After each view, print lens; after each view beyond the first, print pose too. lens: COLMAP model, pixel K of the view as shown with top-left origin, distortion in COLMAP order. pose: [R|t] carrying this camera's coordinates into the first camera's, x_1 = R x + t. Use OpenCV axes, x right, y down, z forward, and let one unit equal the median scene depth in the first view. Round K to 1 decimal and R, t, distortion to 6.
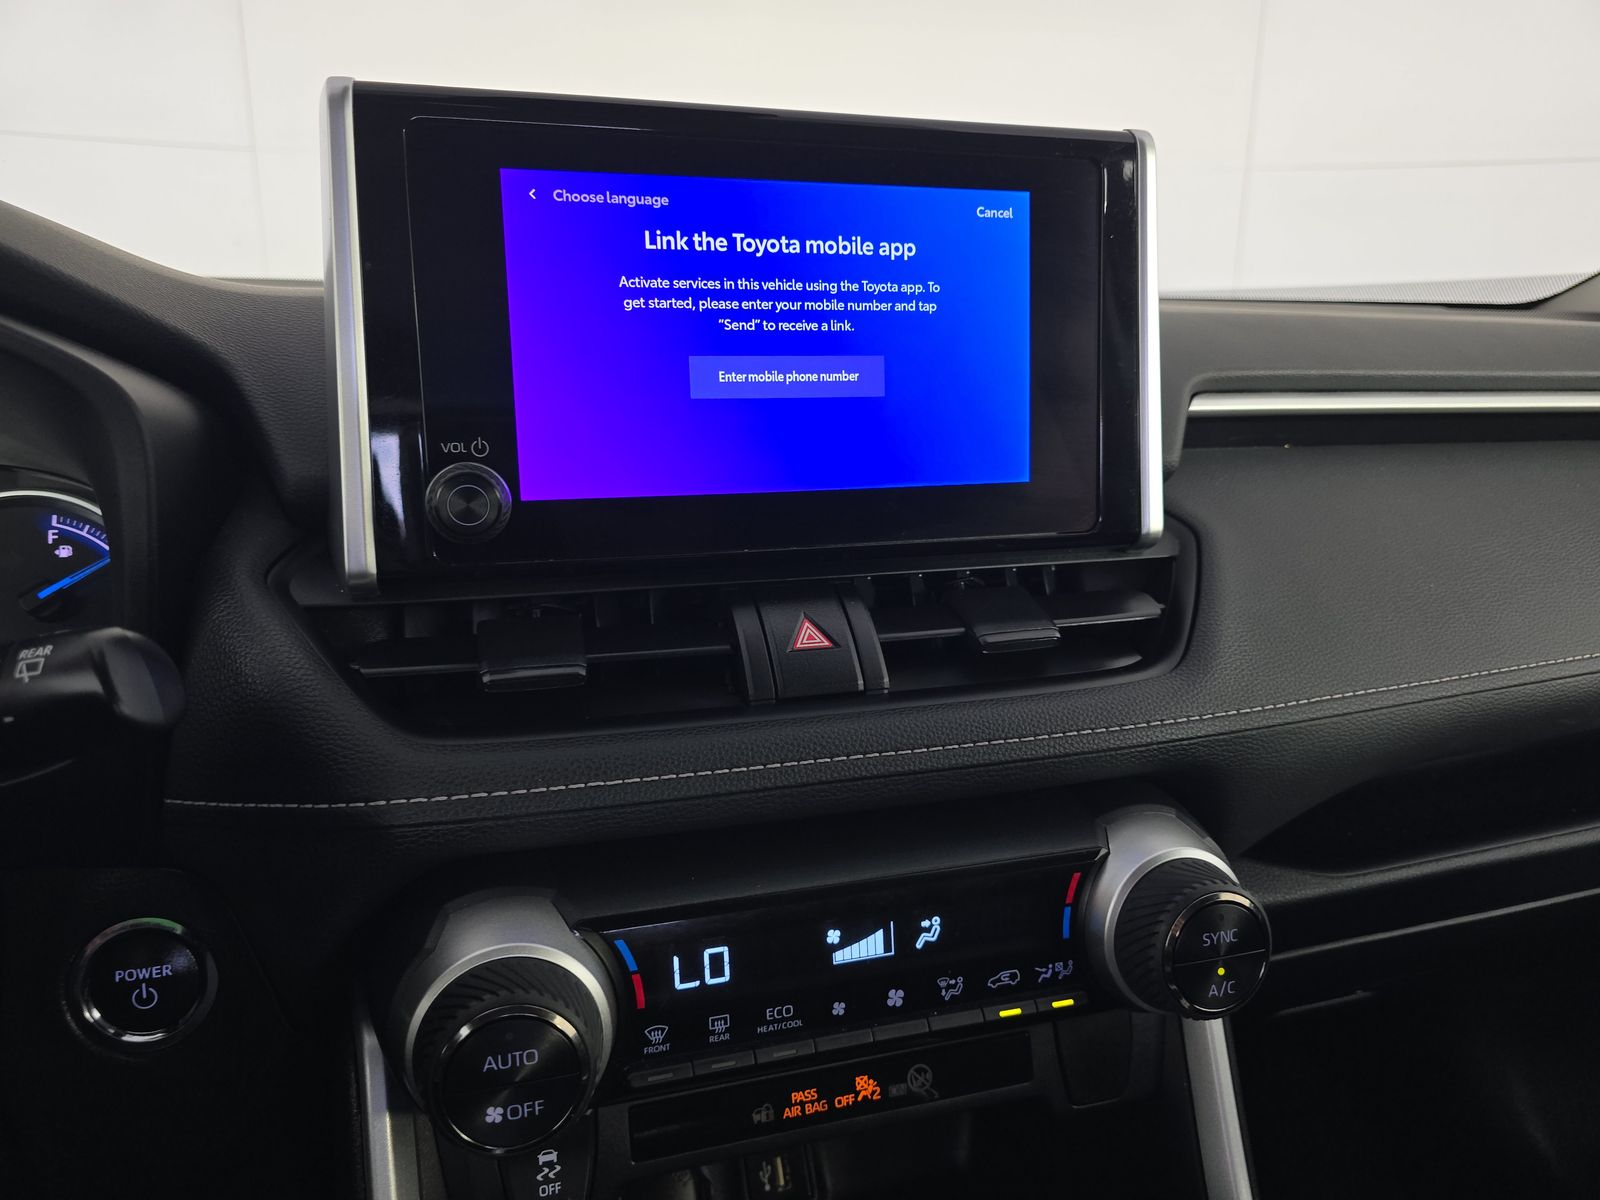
lens RADIAL K [[1091.1, 0, 789.1], [0, 1091.1, 602.6], [0, 0, 1]] dist [0.036507, -0.030061]
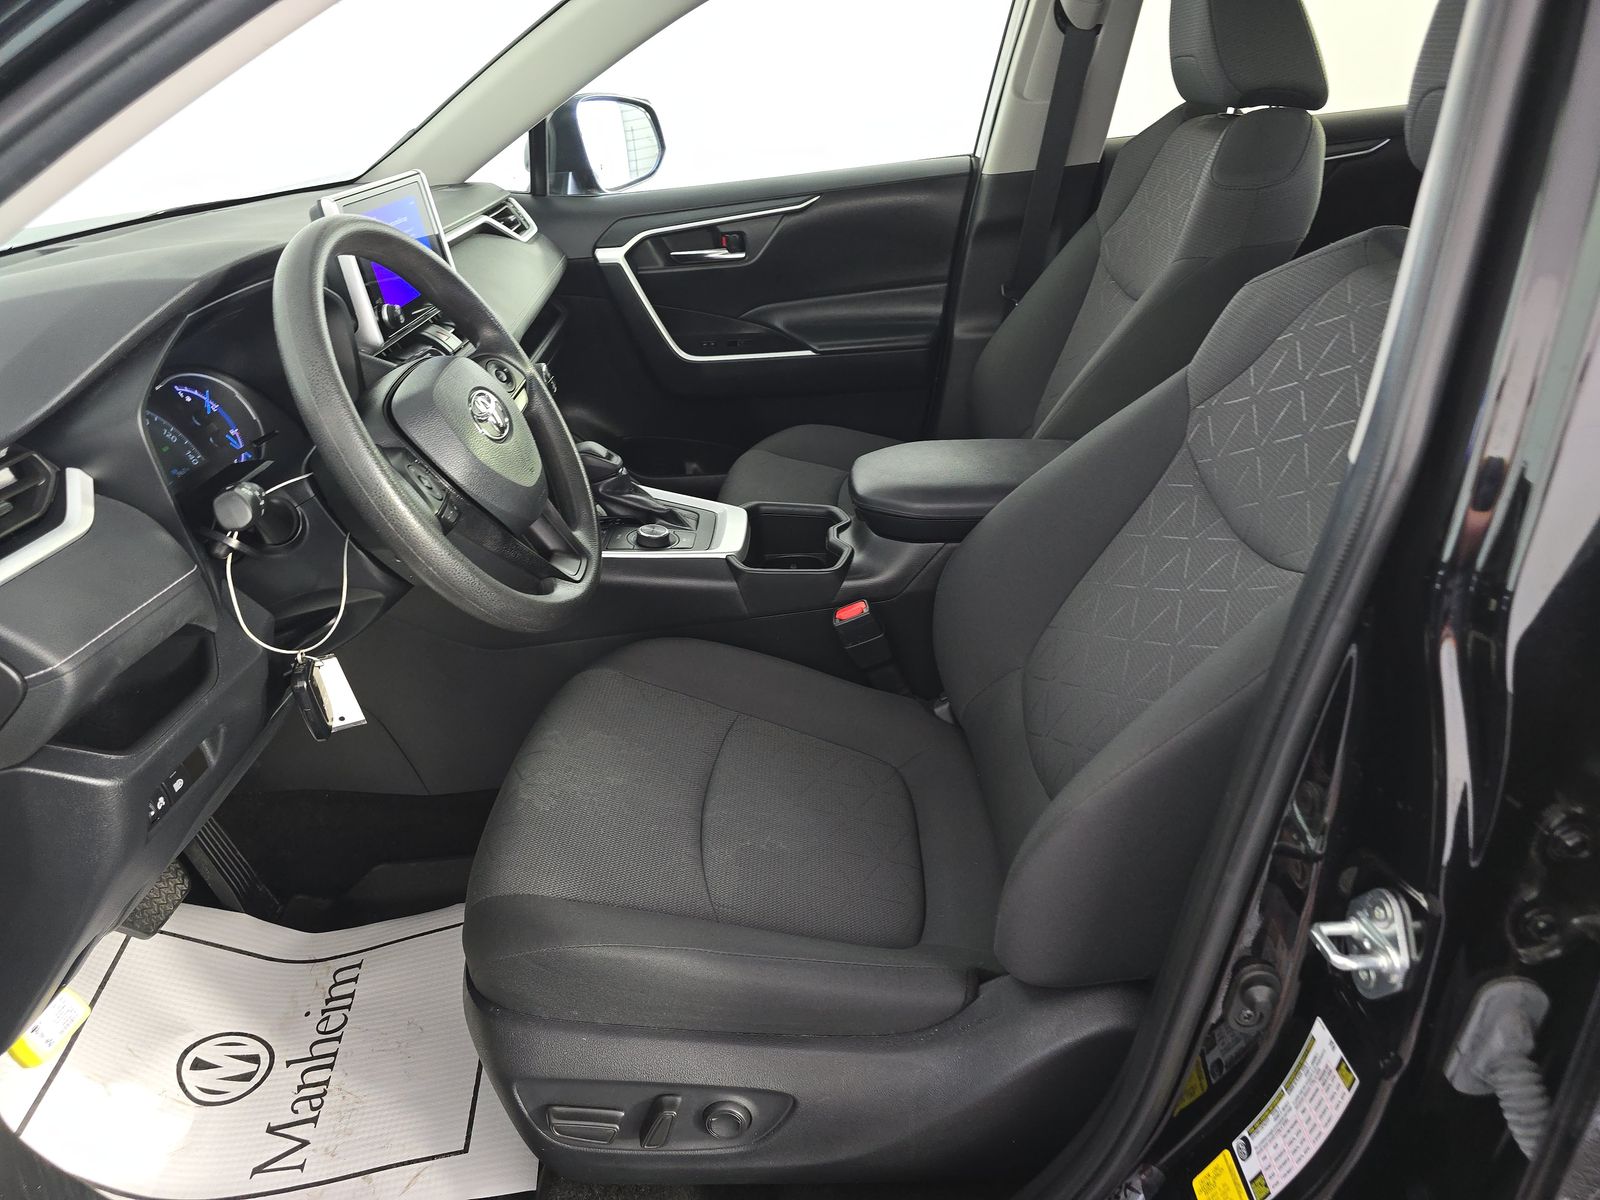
lens RADIAL K [[1091.1, 0, 795.3], [0, 1091.1, 605.0], [0, 0, 1]] dist [0.036507, -0.030061]
pose [[0.299444, -0.453991, 0.839181, -2.942840], [0.293307, 0.880750, 0.371820, -0.184078], [-0.907912, 0.134799, 0.396895, -1.282971]]
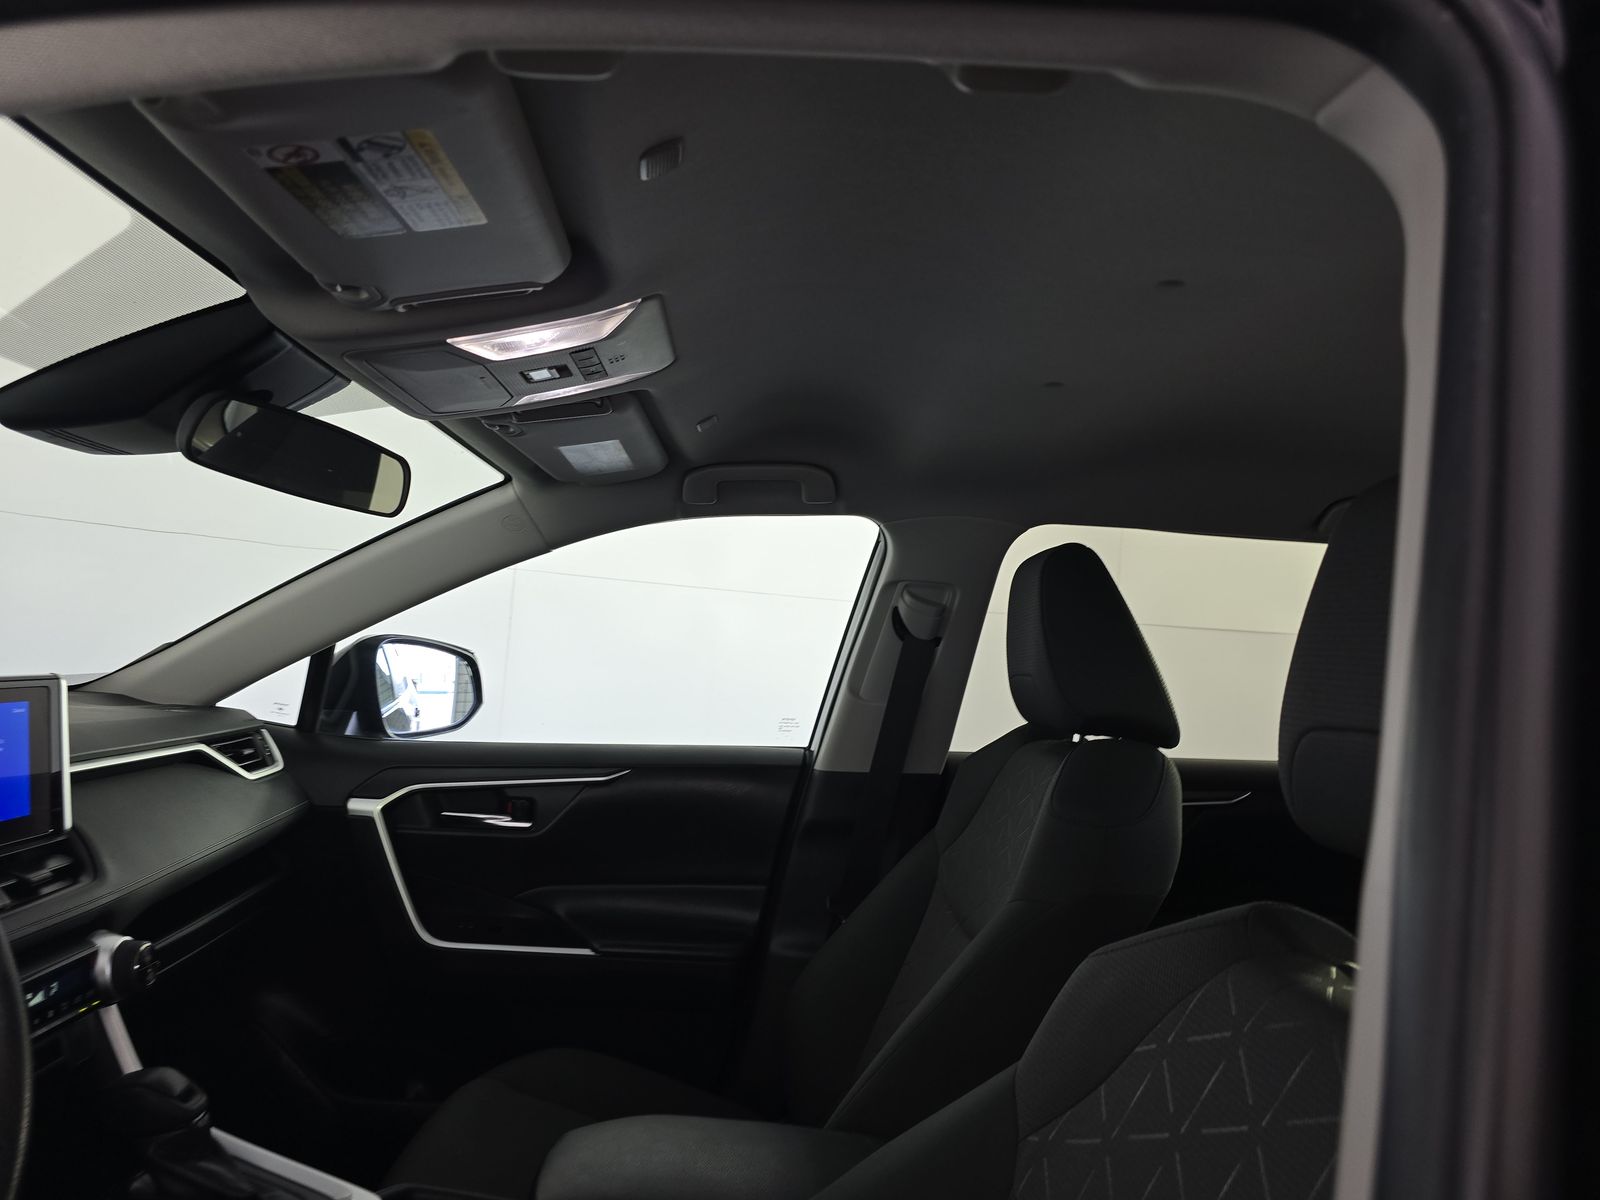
lens RADIAL K [[1091.1, 0, 802.4], [0, 1091.1, 599.4], [0, 0, 1]] dist [0.036507, -0.030061]
pose [[0.230064, 0.060515, 0.971292, -1.947341], [0.170721, 0.980078, -0.101500, -0.039169], [-0.958084, 0.189171, 0.215150, -1.377595]]
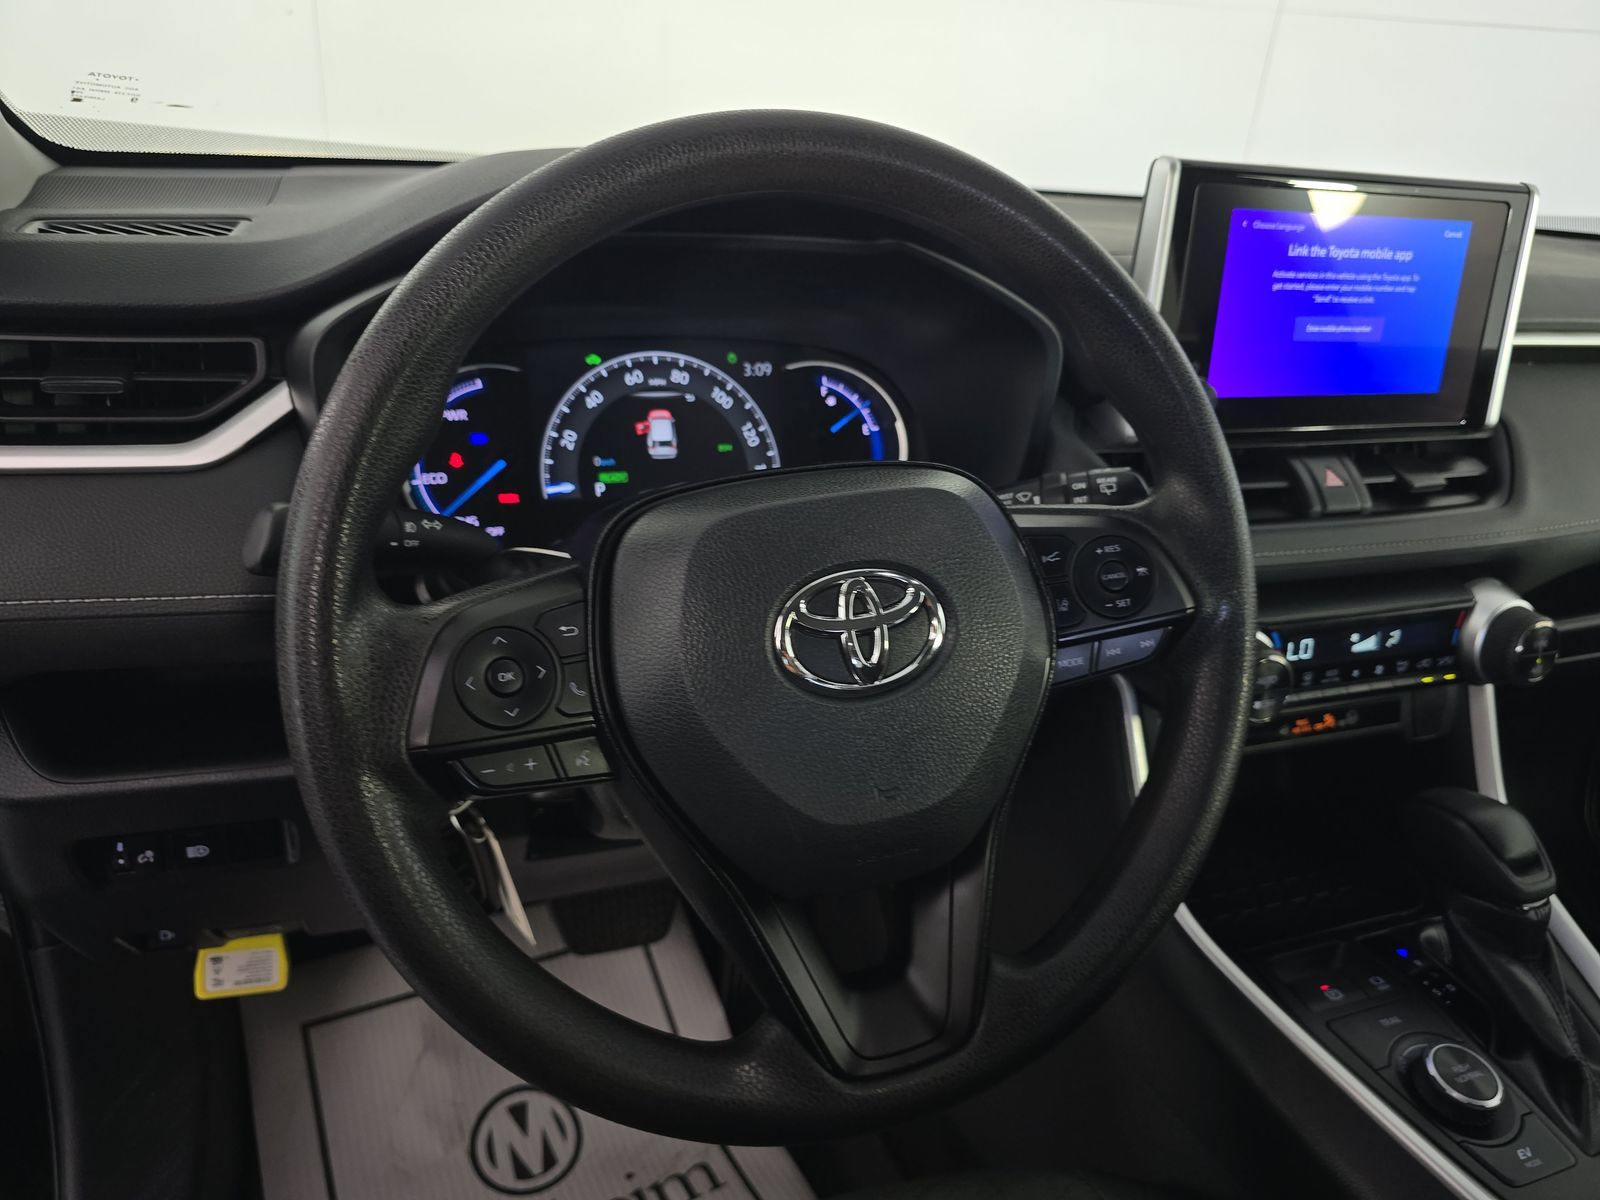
lens RADIAL K [[1091.1, 0, 813.1], [0, 1091.1, 599.6], [0, 0, 1]] dist [0.036507, -0.030061]
pose [[0.993960, 0.032423, 0.104844, -1.004812], [-0.050590, 0.983167, 0.175568, -0.048008], [-0.097386, -0.179812, 0.978869, -0.715060]]
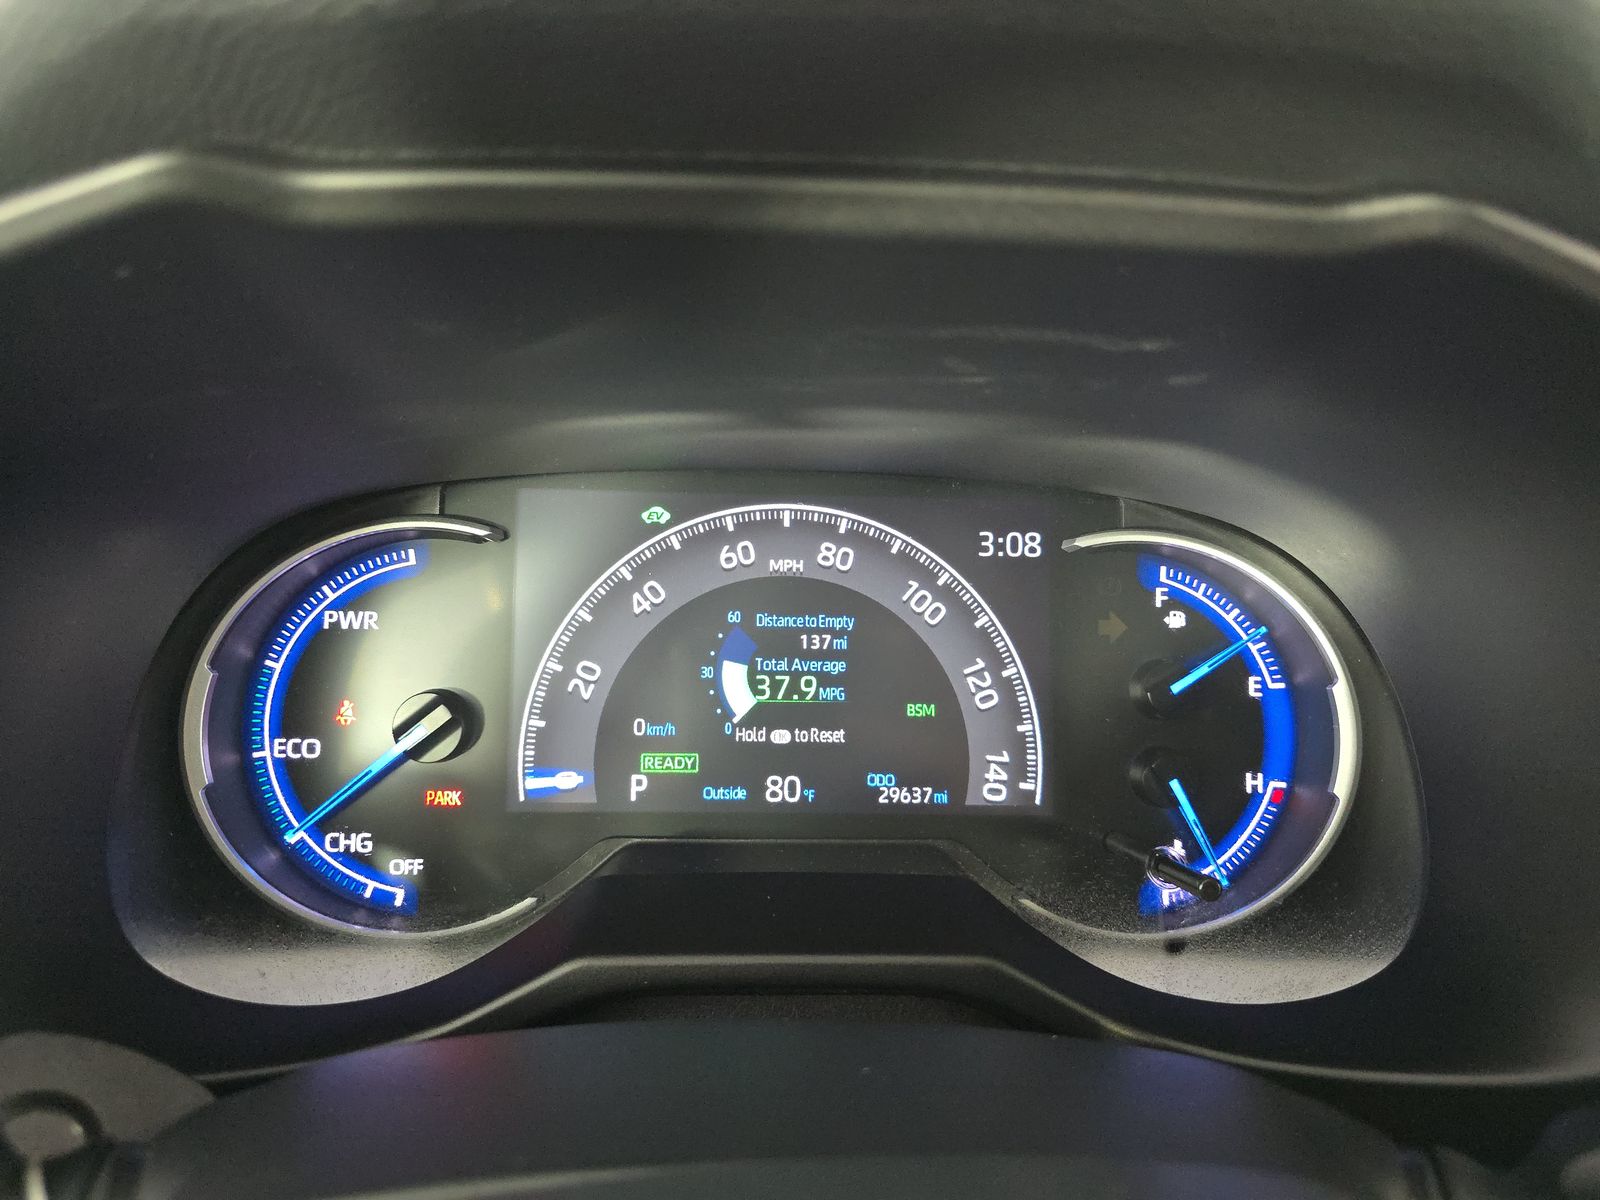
lens RADIAL K [[1091.1, 0, 803.7], [0, 1091.1, 605.6], [0, 0, 1]] dist [0.036507, -0.030061]
pose [[0.966087, 0.115217, -0.231087, -0.869896], [-0.088898, 0.988630, 0.121272, -0.143612], [0.242433, -0.096617, 0.965345, 0.306118]]
